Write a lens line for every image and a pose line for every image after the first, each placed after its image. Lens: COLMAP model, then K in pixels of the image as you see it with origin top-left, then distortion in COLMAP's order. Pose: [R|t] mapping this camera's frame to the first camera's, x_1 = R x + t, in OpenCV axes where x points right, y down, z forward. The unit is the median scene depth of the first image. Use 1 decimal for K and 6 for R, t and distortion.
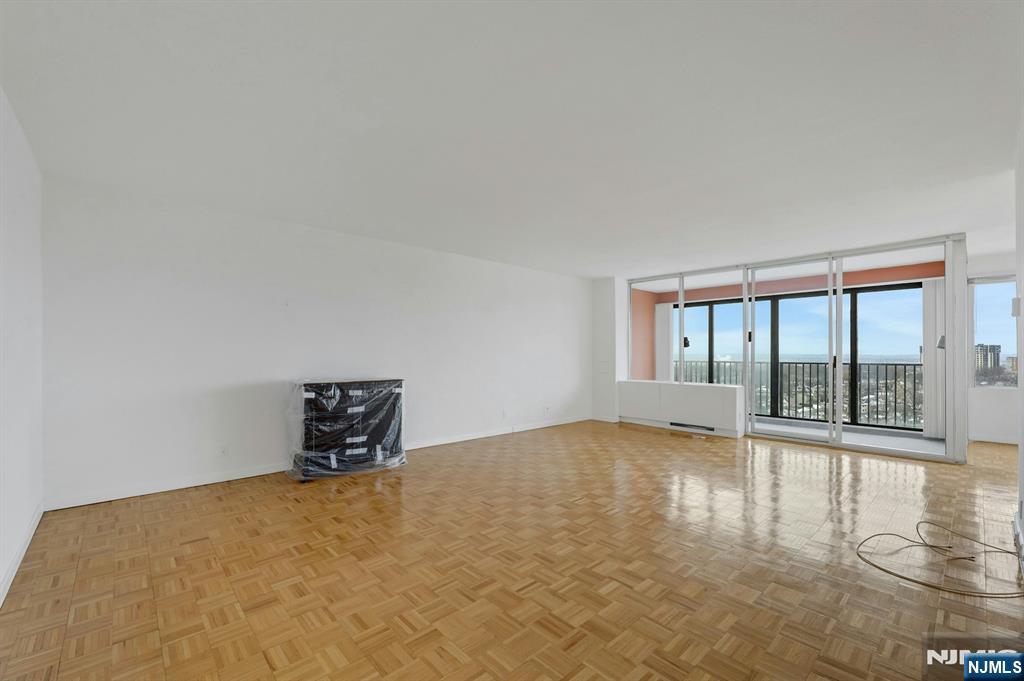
lens RADIAL K [[422.2, 0, 497.1], [0, 422.2, 357.8], [0, 0, 1]] dist [0.002453, 0.000177]
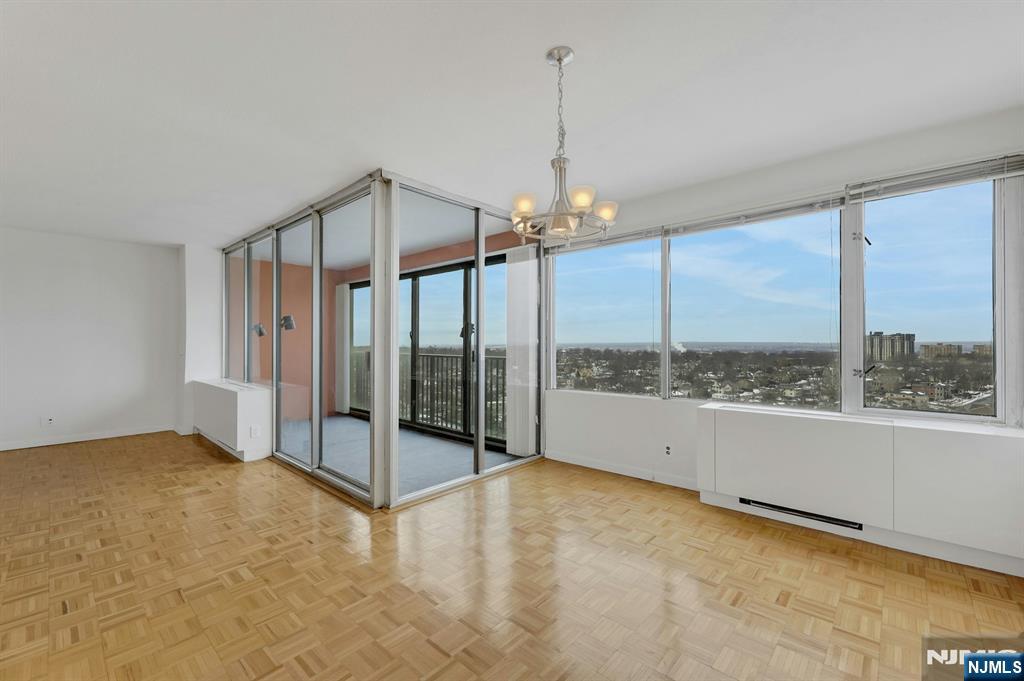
lens RADIAL K [[422.2, 0, 510.0], [0, 422.2, 342.5], [0, 0, 1]] dist [0.002453, 0.000177]
pose [[0.995564, -0.000756, 0.094089, 0.863113], [0.001541, 0.999965, -0.008270, -0.007699], [-0.094079, 0.008379, 0.995529, 0.203976]]
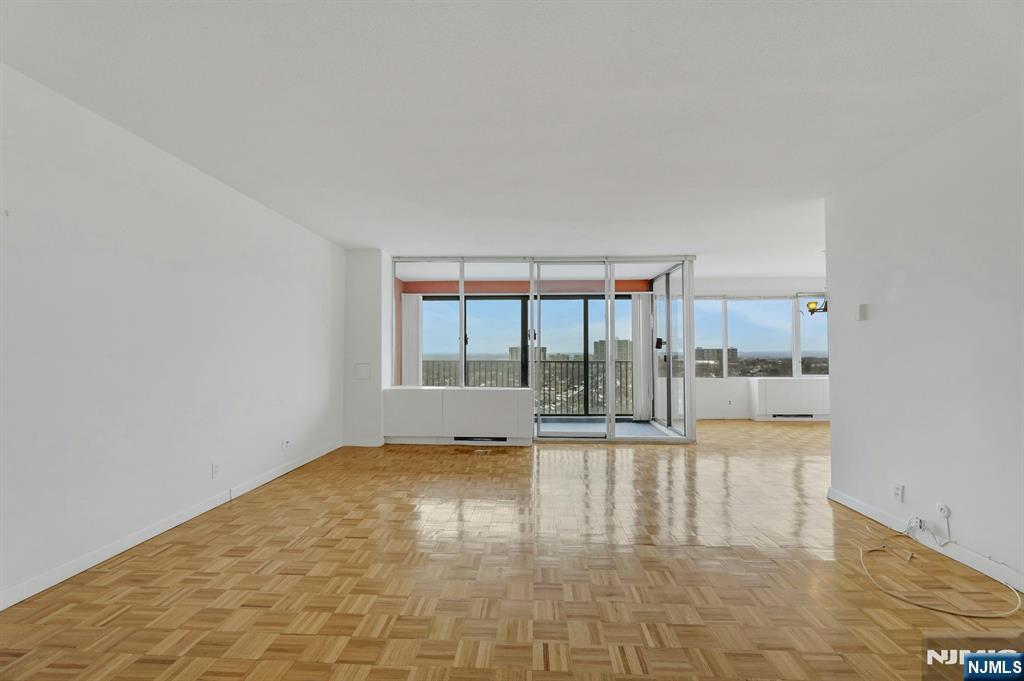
lens RADIAL K [[417.1, 0, 517.0], [0, 417.1, 342.3], [0, 0, 1]] dist [-0.010884, 0.000275]
pose [[0.687530, 0.017772, 0.725938, -0.097814], [0.008135, 0.999449, -0.032173, -0.002922], [-0.726110, 0.028025, 0.687007, 0.375620]]
